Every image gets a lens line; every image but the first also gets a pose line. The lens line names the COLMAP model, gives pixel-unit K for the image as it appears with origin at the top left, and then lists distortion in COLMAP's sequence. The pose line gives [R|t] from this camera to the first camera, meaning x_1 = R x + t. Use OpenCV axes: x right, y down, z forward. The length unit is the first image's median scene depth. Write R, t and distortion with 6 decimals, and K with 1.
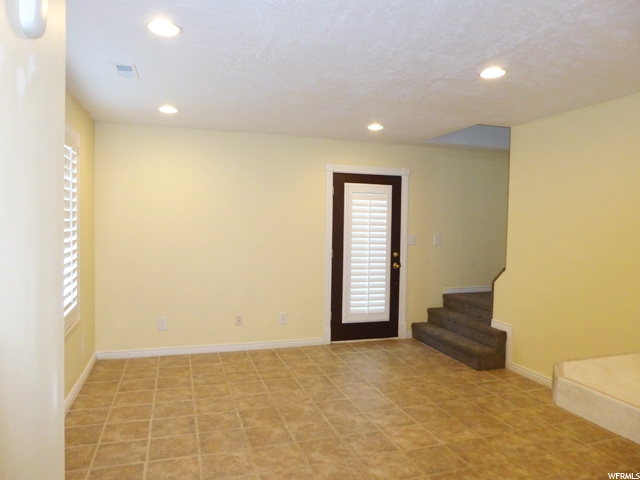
lens RADIAL K [[474.2, 0, 323.1], [0, 474.2, 238.4], [0, 0, 1]] dist [0.000890, -0.001695]
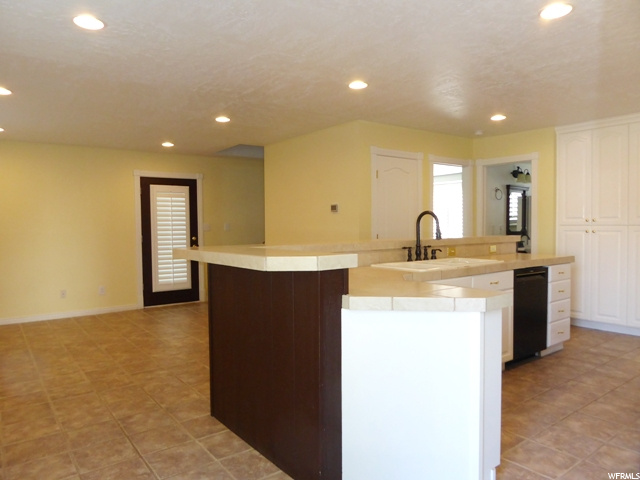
lens RADIAL K [[474.2, 0, 324.4], [0, 474.2, 237.2], [0, 0, 1]] dist [0.000890, -0.001695]
pose [[0.948342, -0.041204, 0.314564, 0.084285], [0.042997, 0.999074, 0.001237, 0.046782], [-0.314324, 0.012352, 0.949235, -0.391149]]
